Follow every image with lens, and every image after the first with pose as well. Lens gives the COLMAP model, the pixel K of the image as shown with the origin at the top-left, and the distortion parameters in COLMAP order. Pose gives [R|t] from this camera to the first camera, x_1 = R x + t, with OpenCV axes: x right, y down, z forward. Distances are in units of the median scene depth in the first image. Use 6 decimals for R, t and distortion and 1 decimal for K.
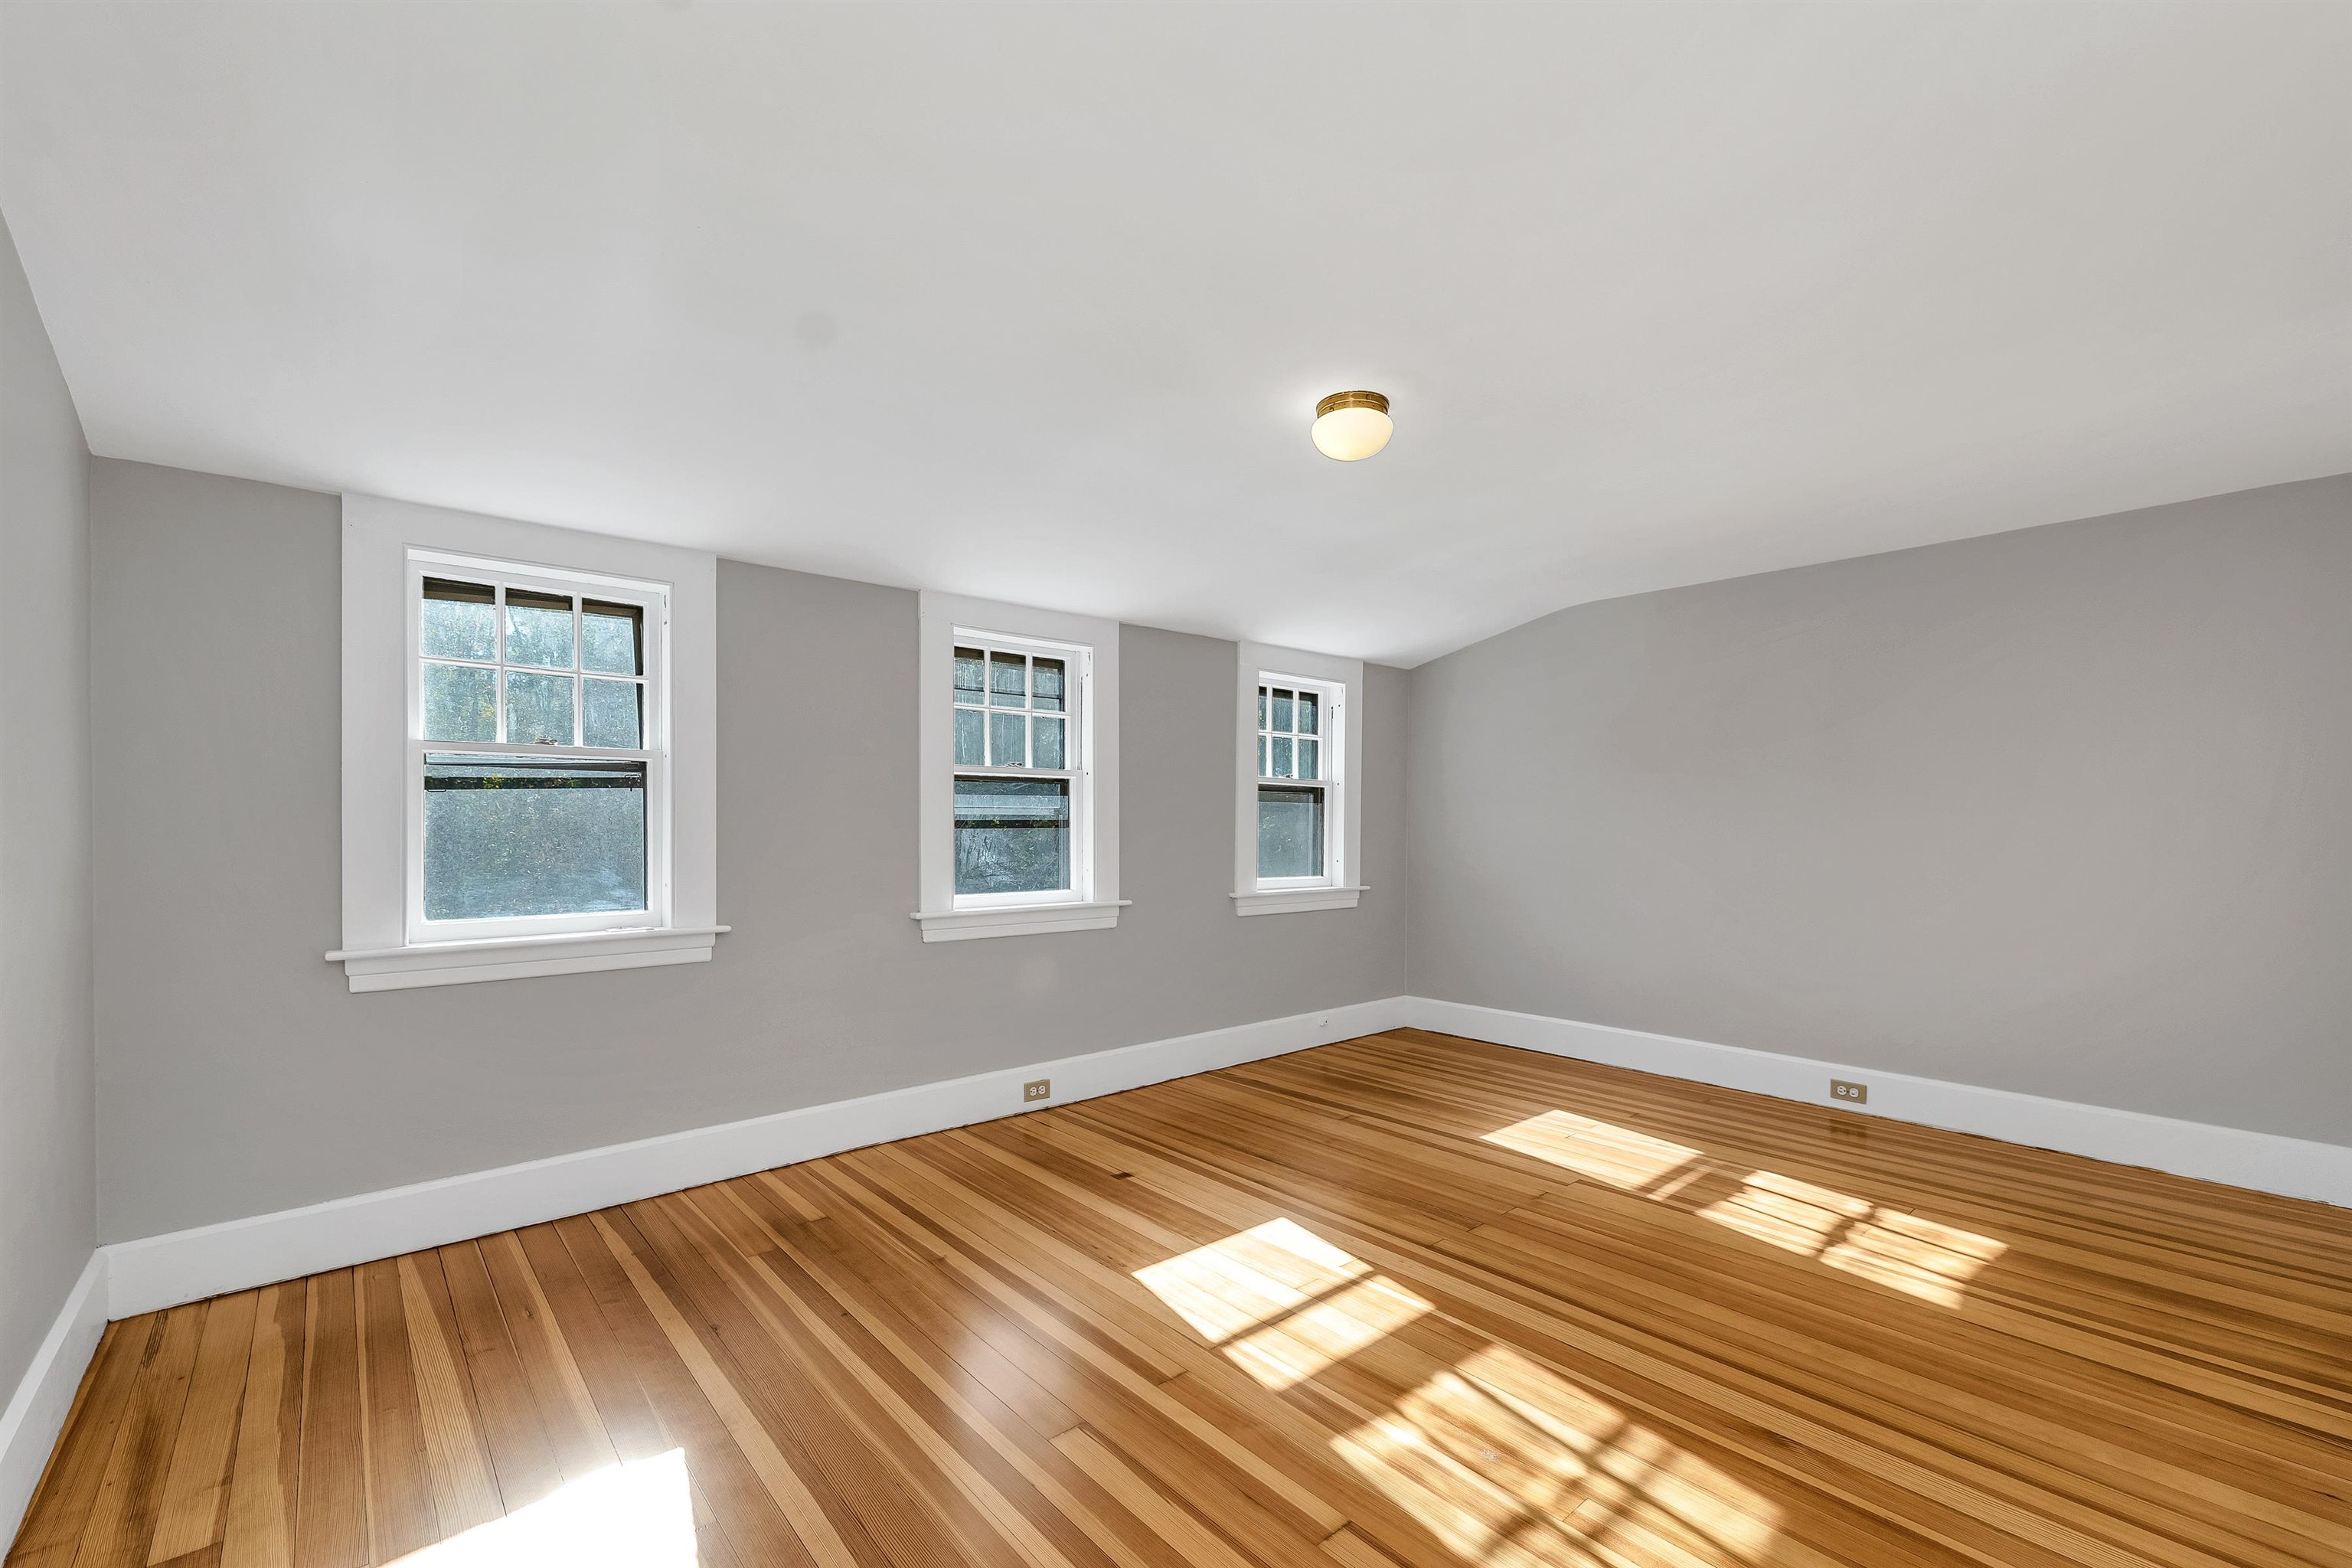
lens RADIAL K [[990.3, 0, 1171.9], [0, 990.3, 804.1], [0, 0, 1]] dist [0.002860, 0.000457]
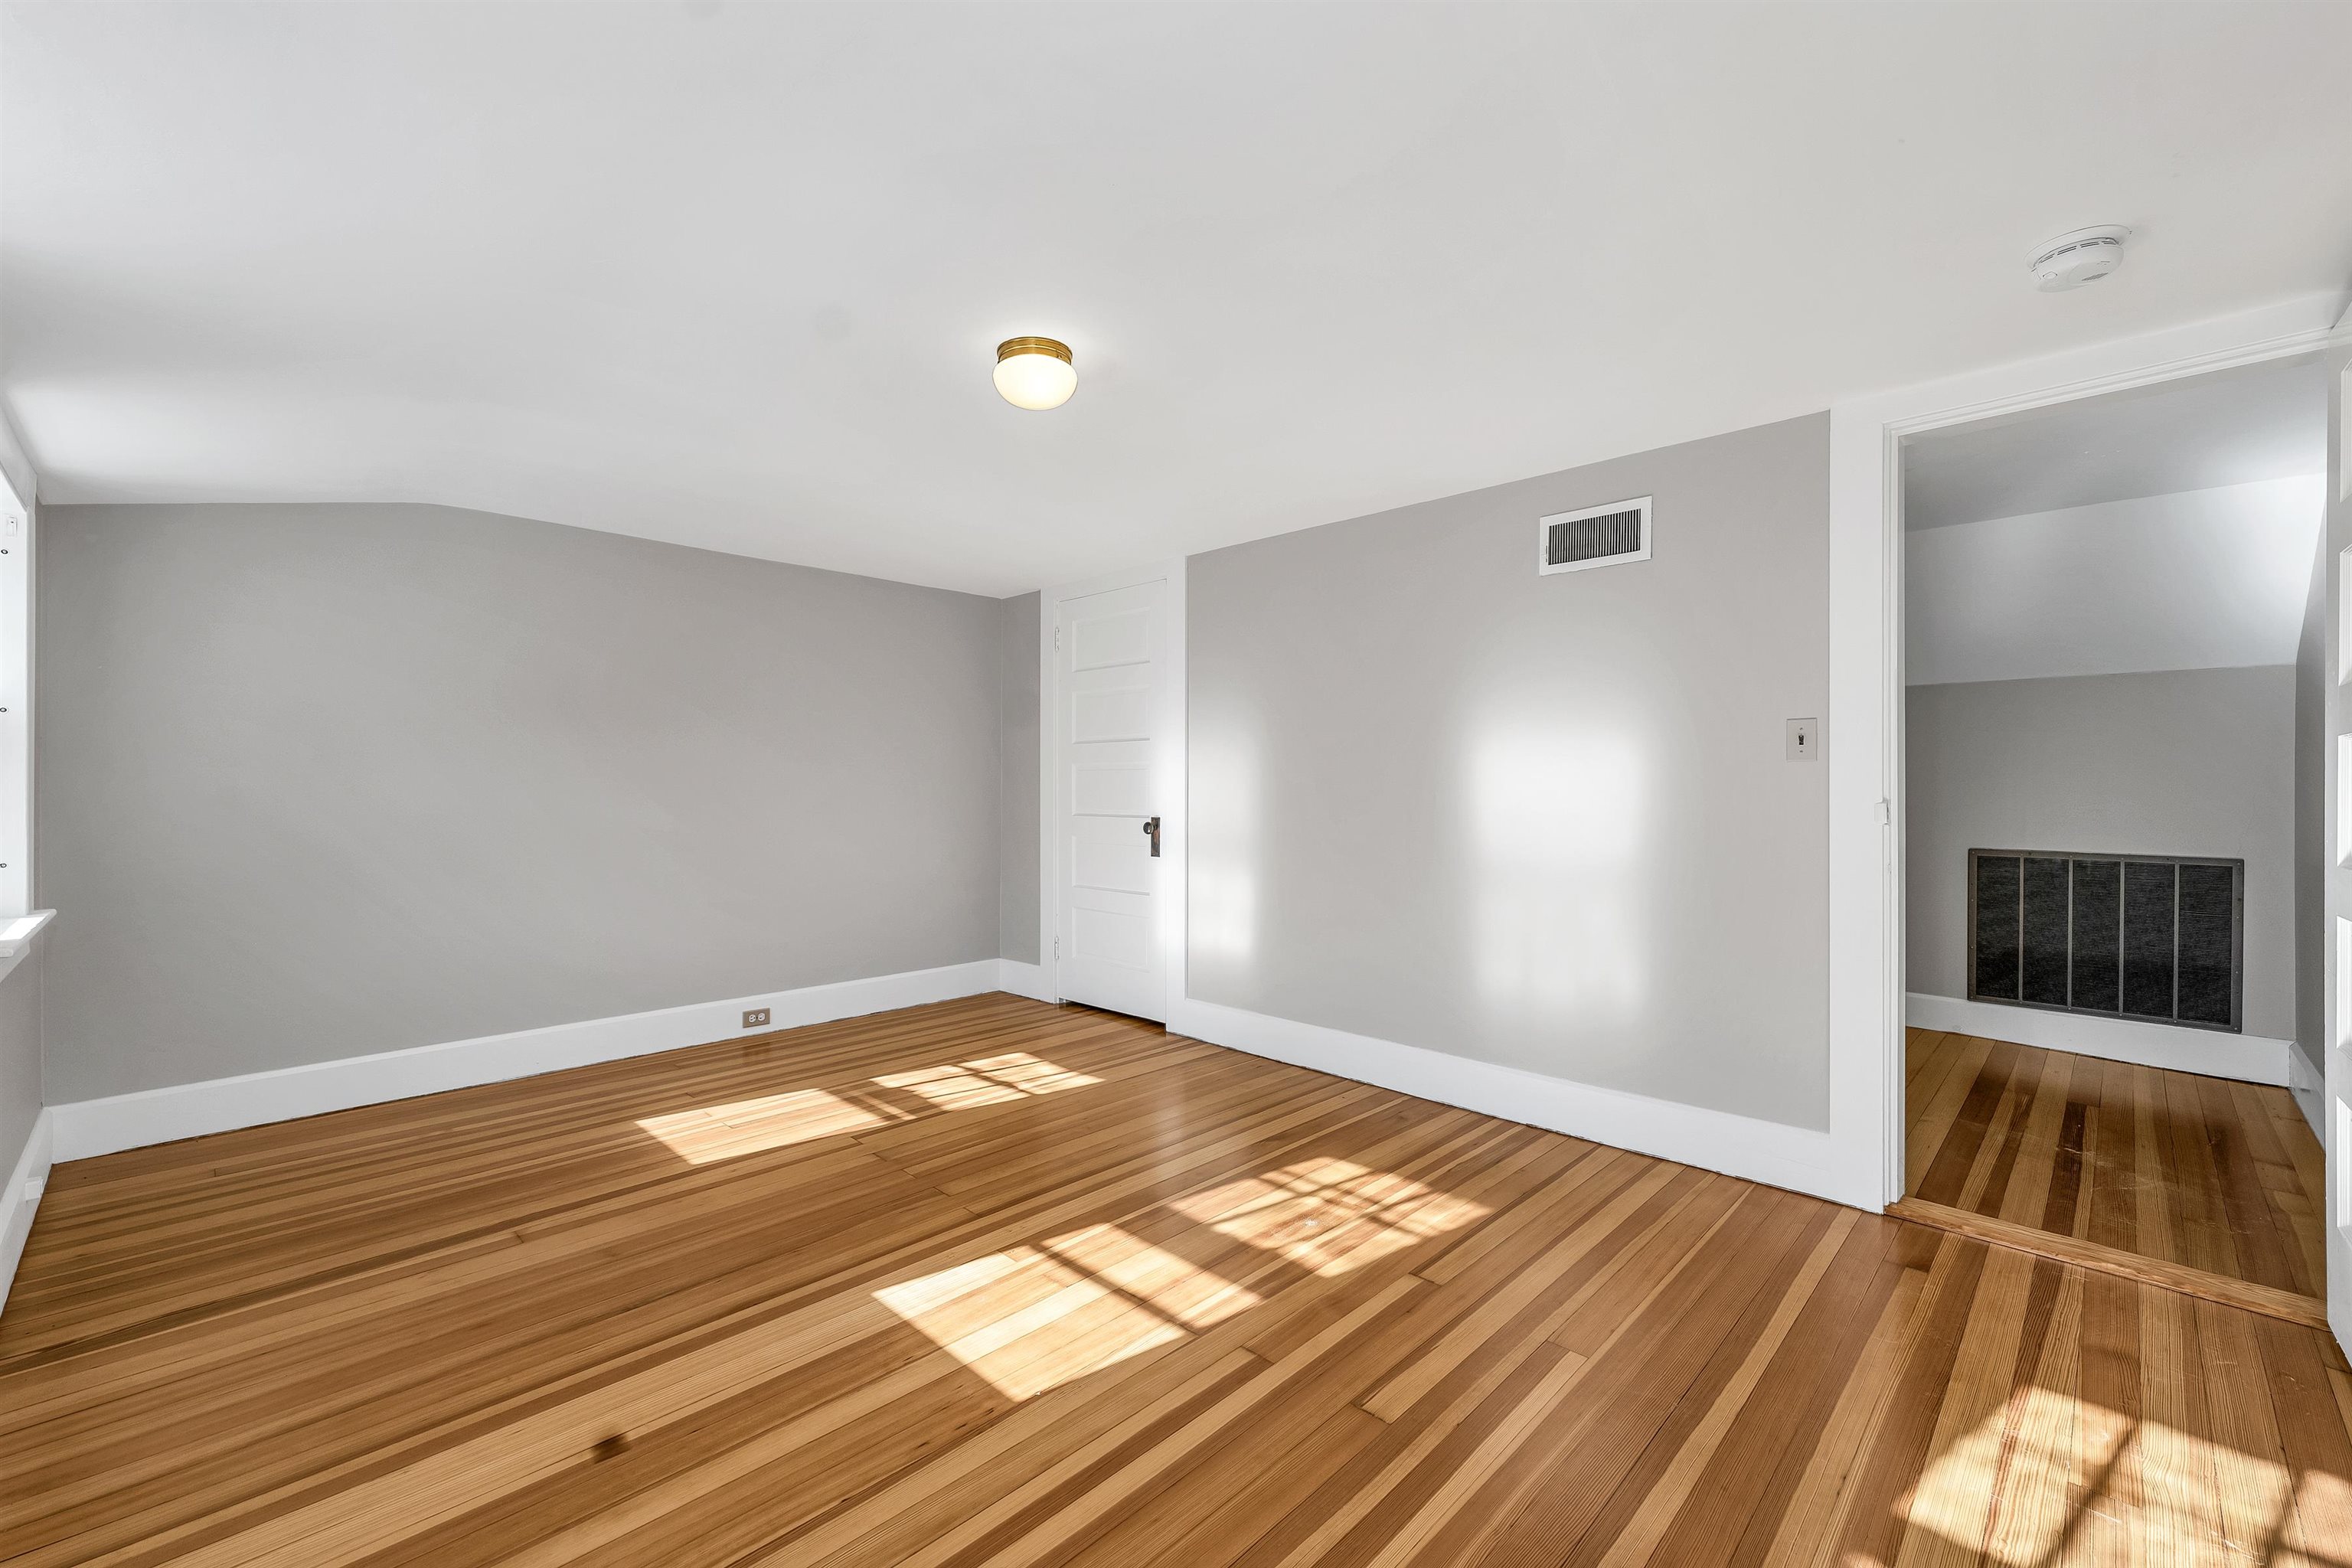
lens RADIAL K [[990.3, 0, 1171.9], [0, 990.3, 804.1], [0, 0, 1]] dist [0.002860, 0.000457]
pose [[-0.097198, -0.020791, 0.995048, -0.732806], [-0.017011, 0.999670, 0.019226, 0.014901], [-0.995120, -0.015058, -0.097519, 0.913801]]
